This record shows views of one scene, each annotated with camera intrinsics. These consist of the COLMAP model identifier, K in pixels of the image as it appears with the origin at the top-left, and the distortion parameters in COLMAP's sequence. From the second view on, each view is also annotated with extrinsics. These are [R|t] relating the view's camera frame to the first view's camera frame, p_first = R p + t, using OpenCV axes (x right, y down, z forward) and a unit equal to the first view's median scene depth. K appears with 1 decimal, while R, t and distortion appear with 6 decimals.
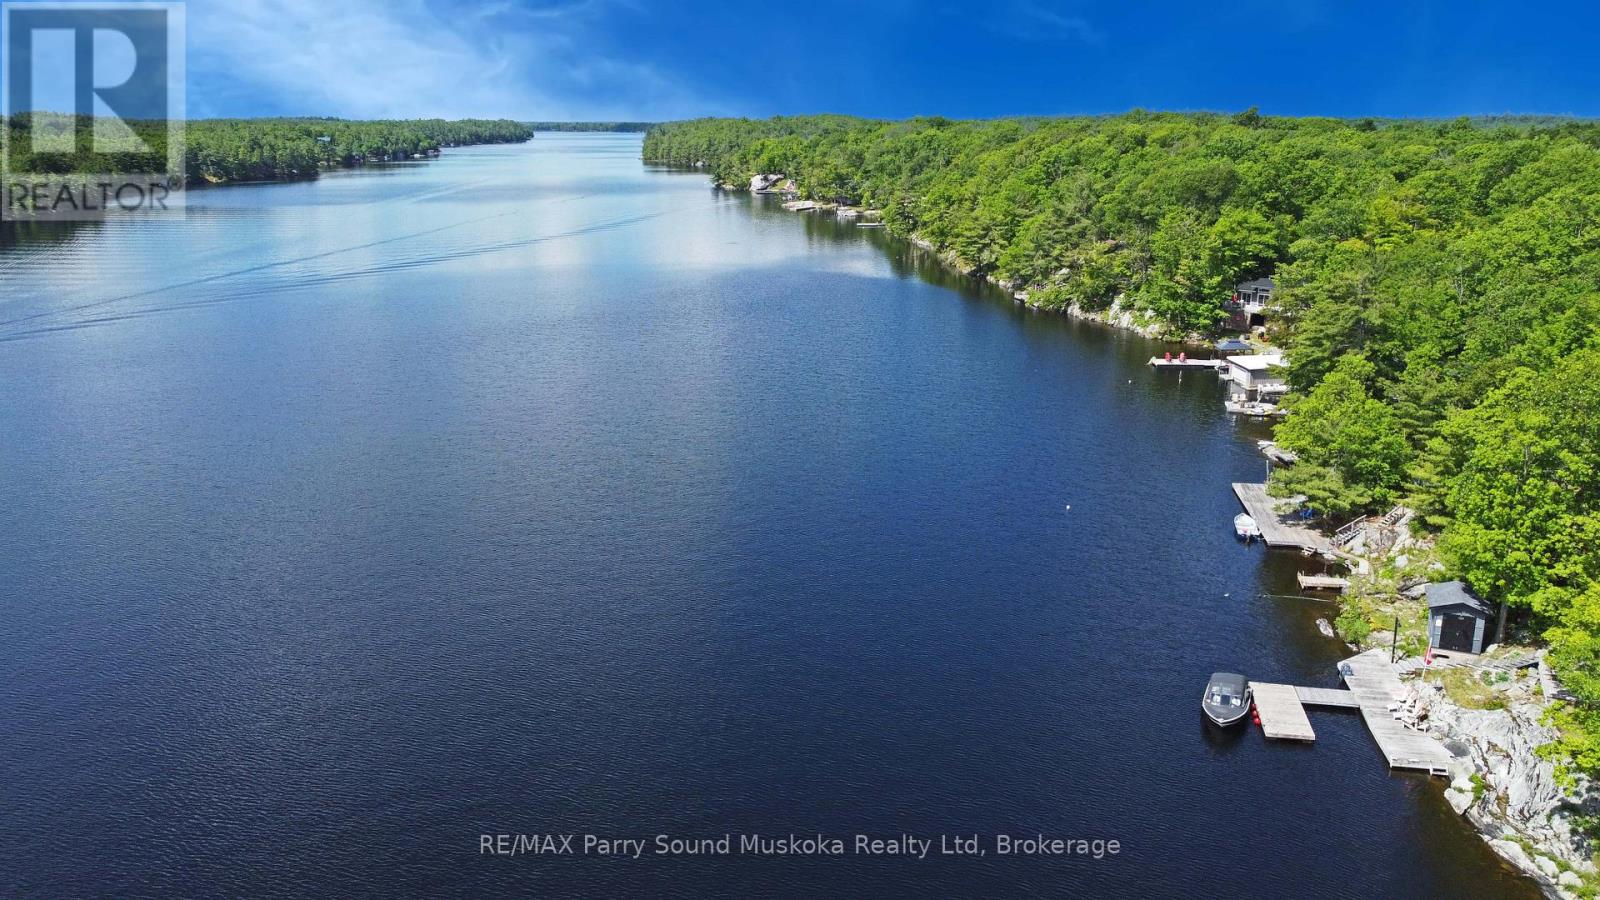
lens RADIAL K [[1207.0, 0, 802.1], [0, 1207.0, 439.5], [0, 0, 1]] dist [0.010079, -0.021954]
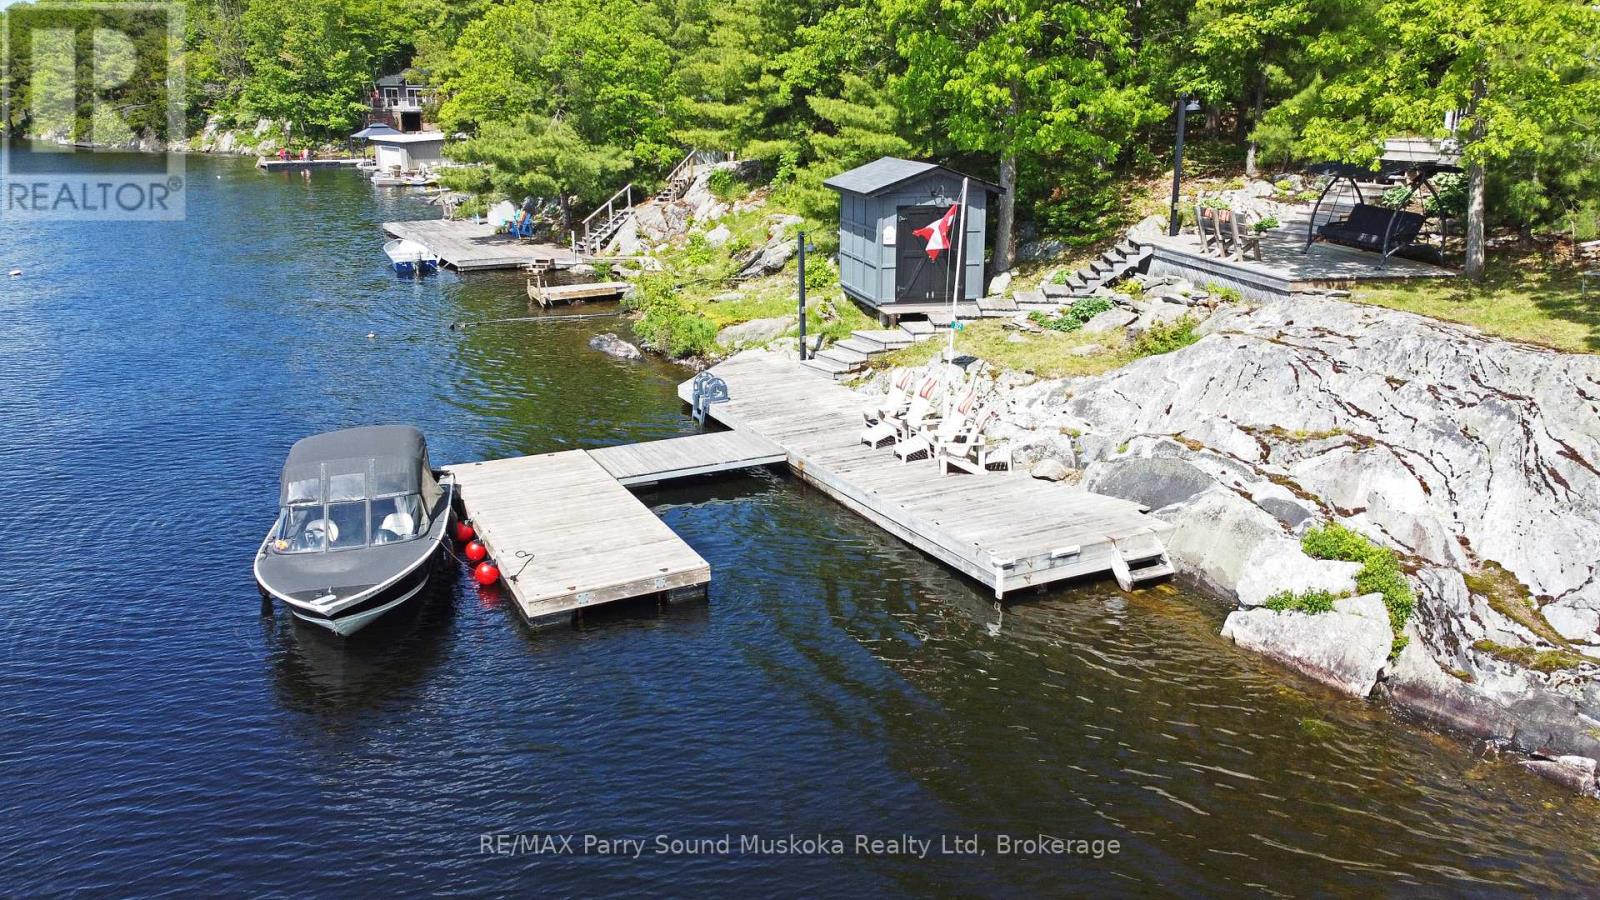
lens RADIAL K [[1207.0, 0, 806.6], [0, 1207.0, 446.6], [0, 0, 1]] dist [0.010079, -0.021954]
pose [[0.791890, -0.171307, 0.586144, 0.260390], [0.153086, 0.984886, 0.081023, 0.178768], [-0.591165, 0.025569, 0.806146, 0.688417]]
